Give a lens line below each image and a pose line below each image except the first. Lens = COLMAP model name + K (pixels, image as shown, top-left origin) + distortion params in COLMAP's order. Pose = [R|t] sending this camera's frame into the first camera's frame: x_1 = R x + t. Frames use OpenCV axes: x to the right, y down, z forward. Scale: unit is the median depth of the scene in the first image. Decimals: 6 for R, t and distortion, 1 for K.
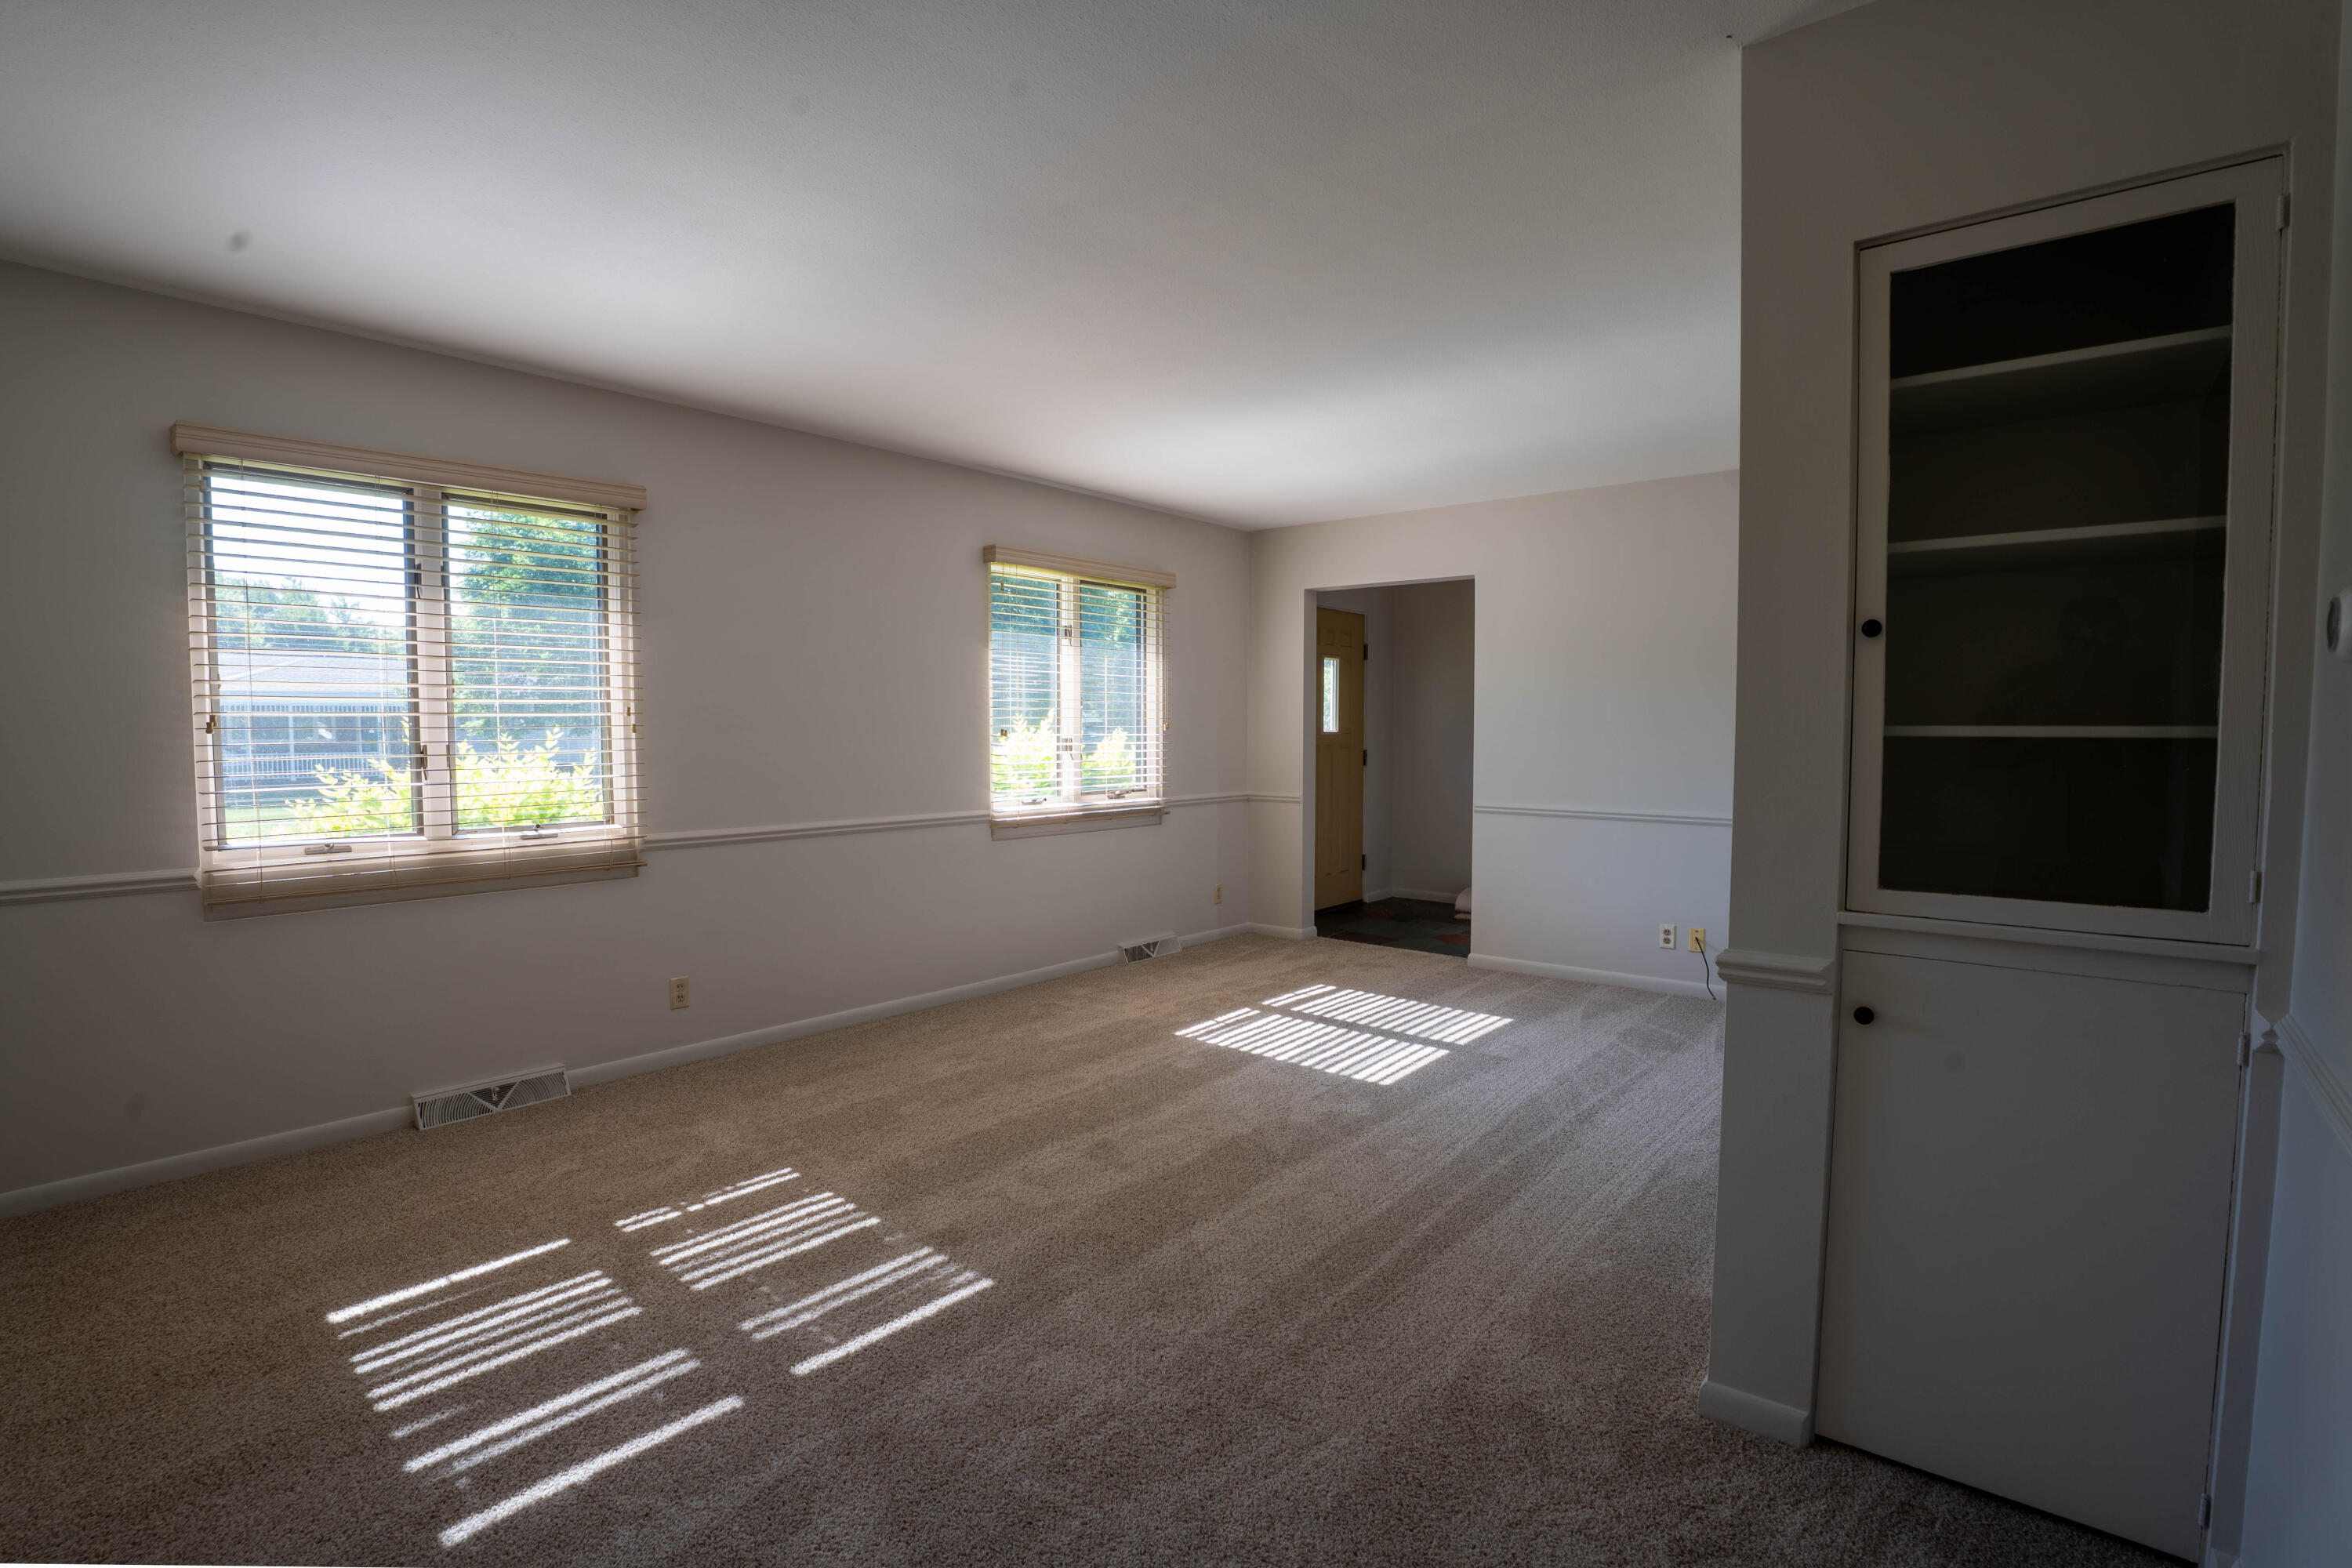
lens RADIAL K [[1080.2, 0, 1173.7], [0, 1080.2, 790.7], [0, 0, 1]] dist [-0.074673, 0.020978]
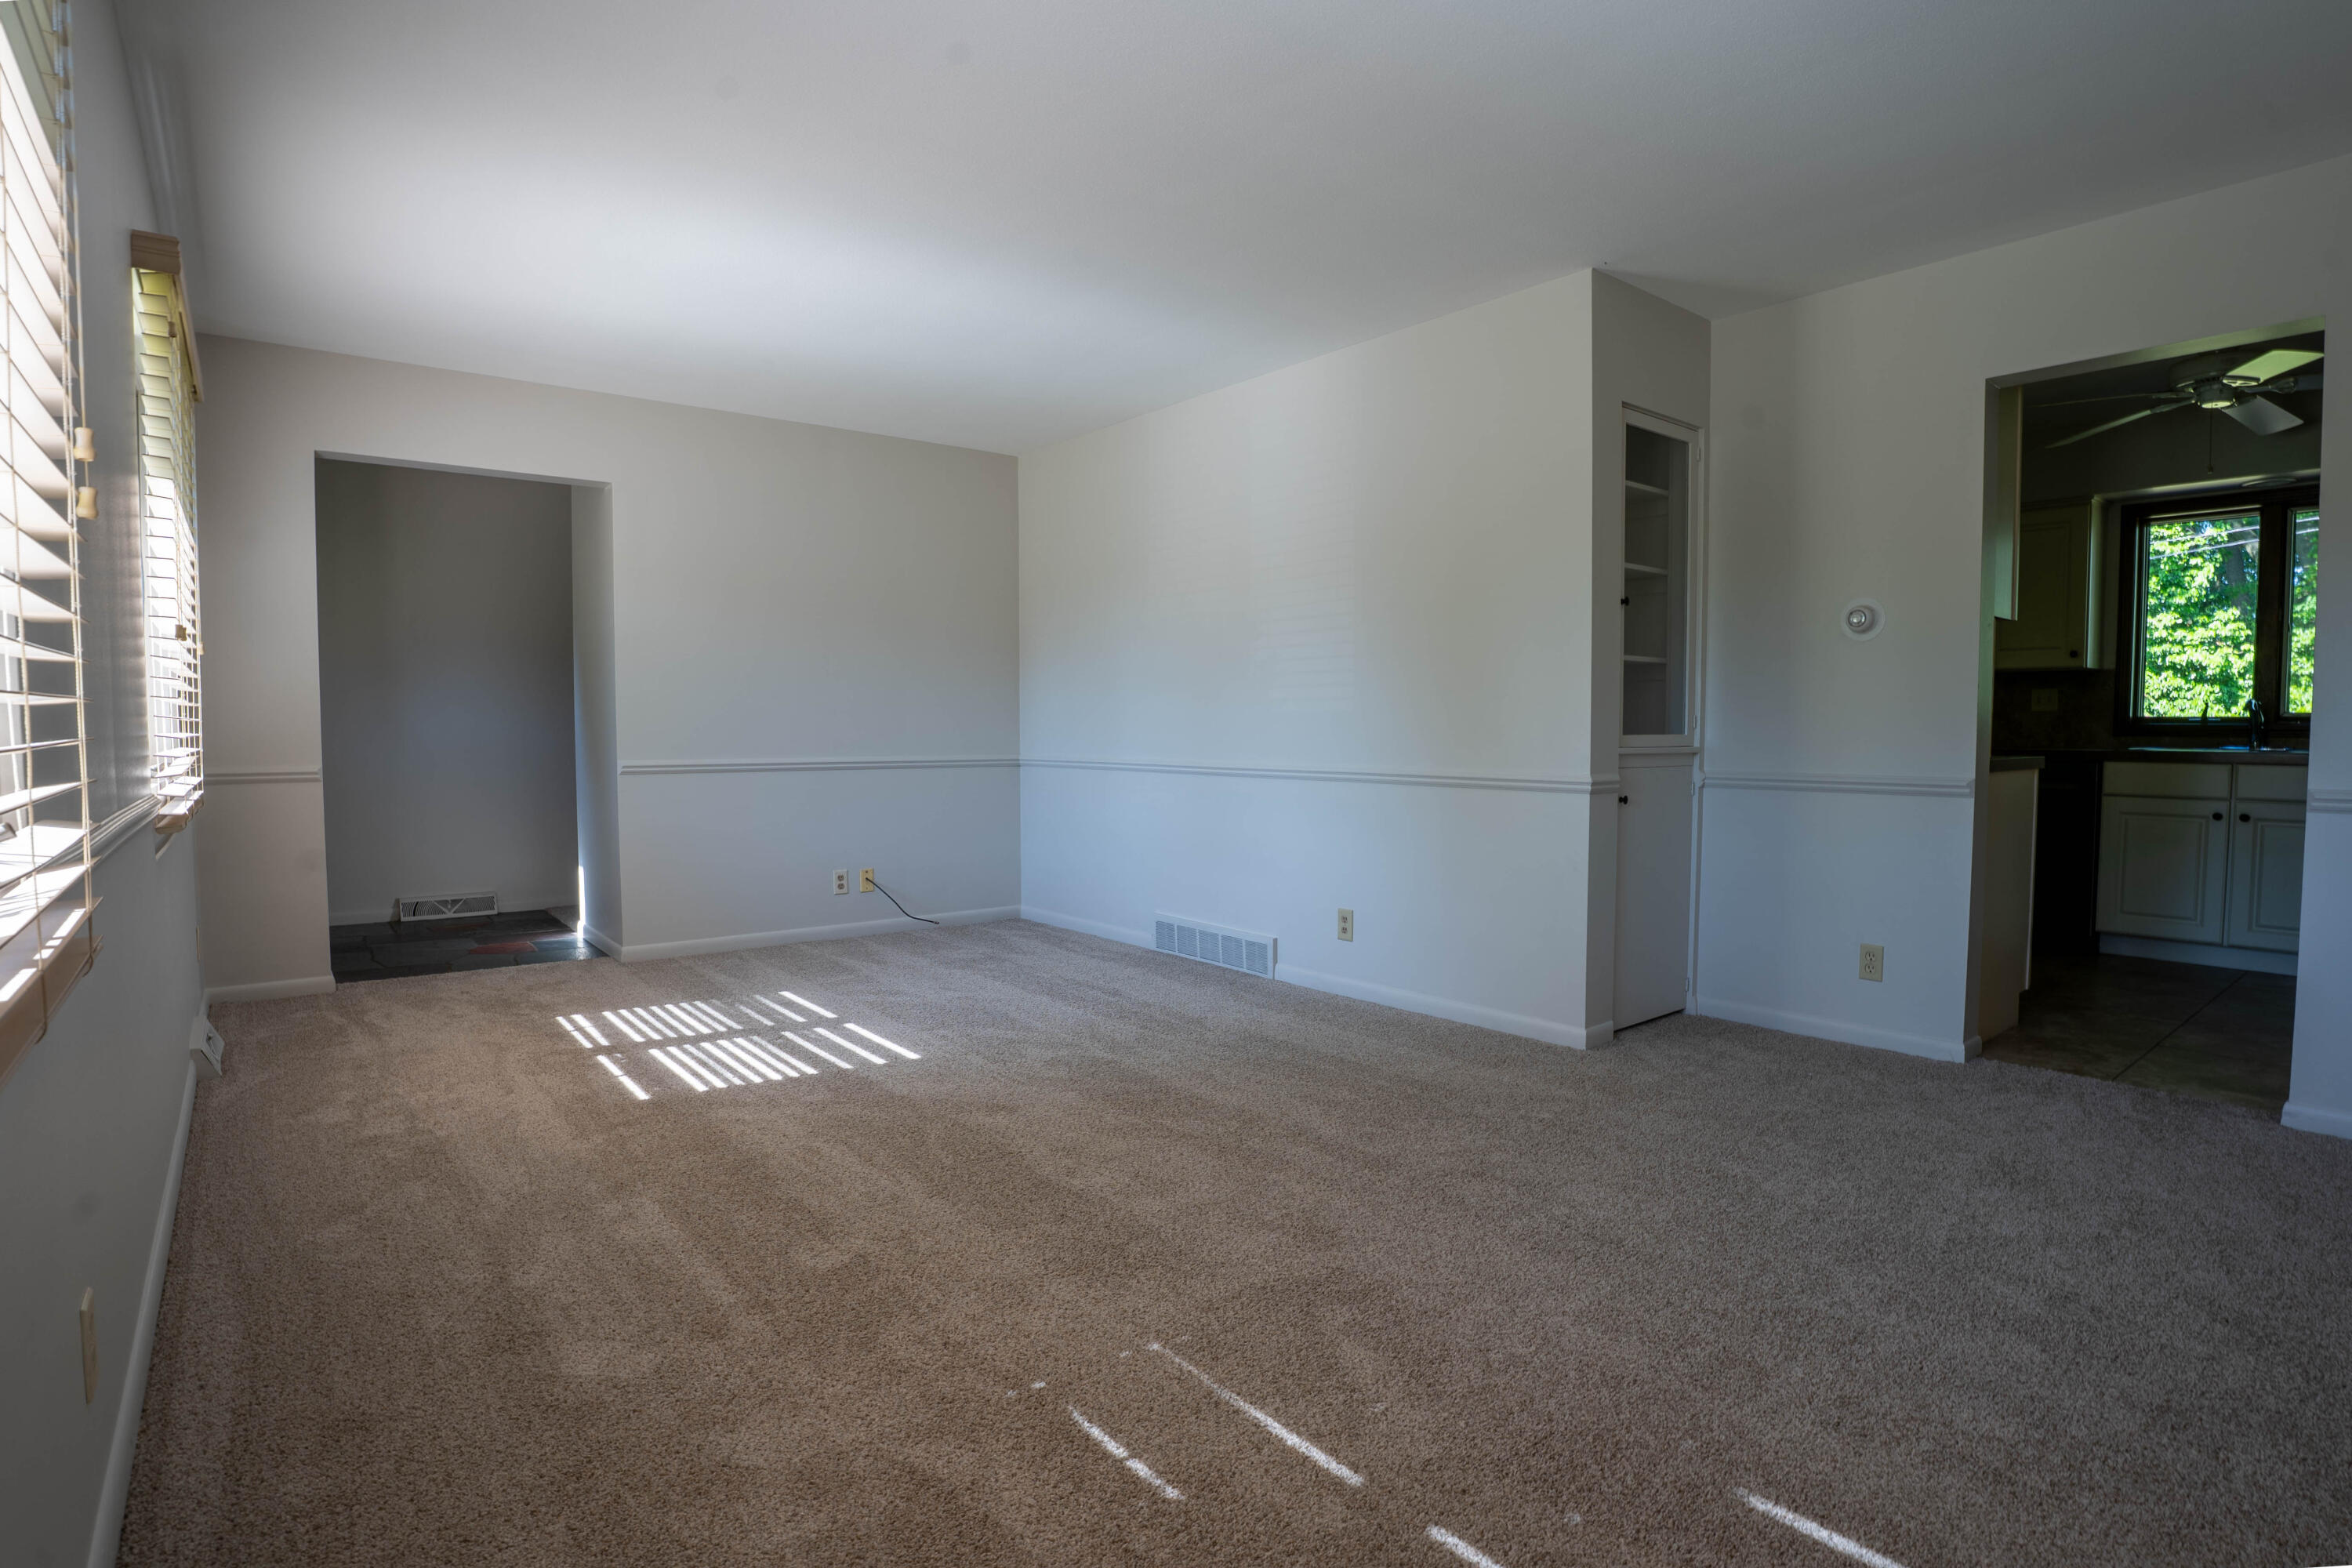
lens RADIAL K [[1209.5, 0, 1089.6], [0, 1209.5, 795.9], [0, 0, 1]] dist [-0.064794, 0.000483]
pose [[0.224502, -0.050913, 0.973143, -0.715572], [0.054201, 0.997741, 0.039696, 0.027042], [-0.972965, 0.043833, 0.226754, 0.607165]]
